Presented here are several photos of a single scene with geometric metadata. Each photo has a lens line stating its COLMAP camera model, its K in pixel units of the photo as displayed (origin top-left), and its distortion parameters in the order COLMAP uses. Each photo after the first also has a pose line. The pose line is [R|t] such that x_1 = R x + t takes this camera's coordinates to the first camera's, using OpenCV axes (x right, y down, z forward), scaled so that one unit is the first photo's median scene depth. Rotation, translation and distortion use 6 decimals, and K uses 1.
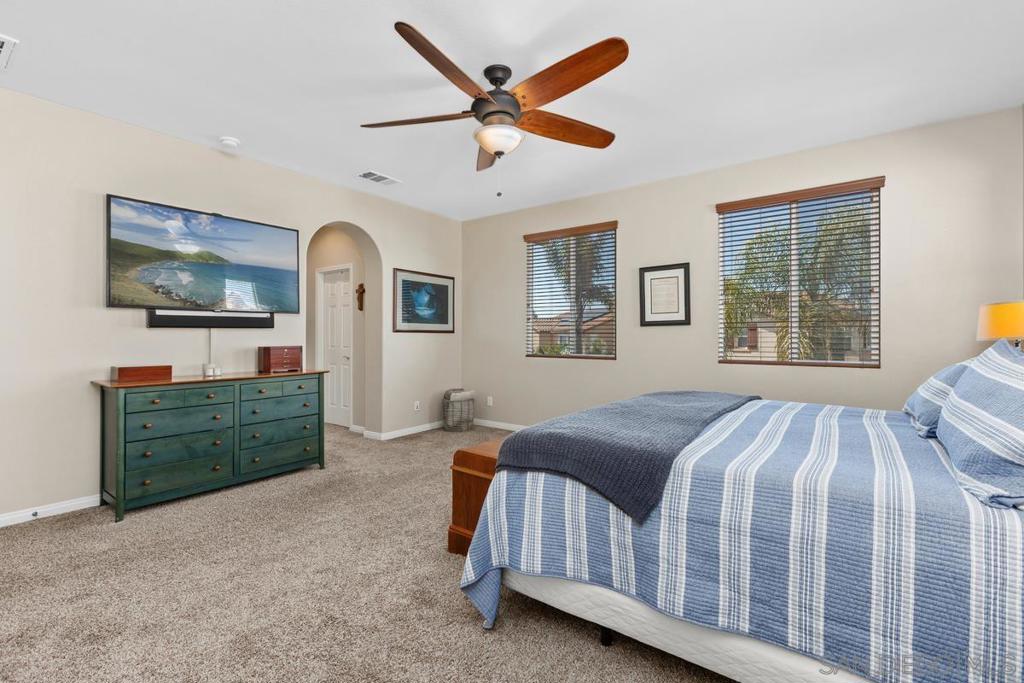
lens RADIAL K [[449.4, 0, 512.0], [0, 449.4, 341.5], [0, 0, 1]] dist [-0.000638, 0.000006]
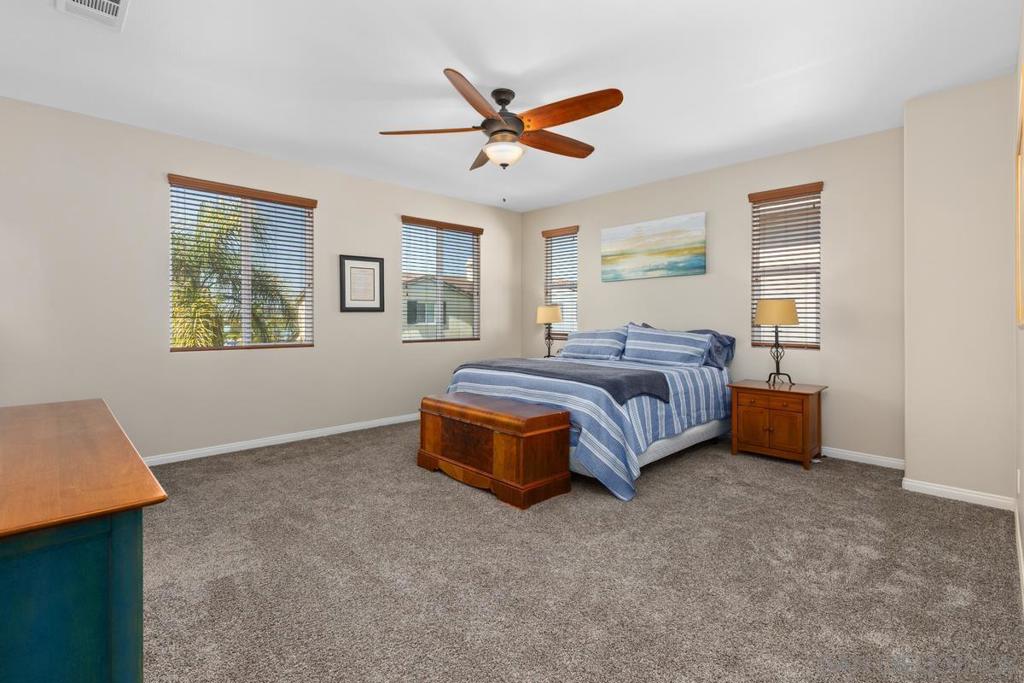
lens RADIAL K [[464.2, 0, 511.0], [0, 464.2, 325.8], [0, 0, 1]] dist [0.000345, -0.000063]
pose [[0.166586, -0.011054, 0.985965, -0.739999], [0.014174, 0.999861, 0.008815, -0.006220], [-0.985925, 0.012507, 0.166720, 0.473945]]
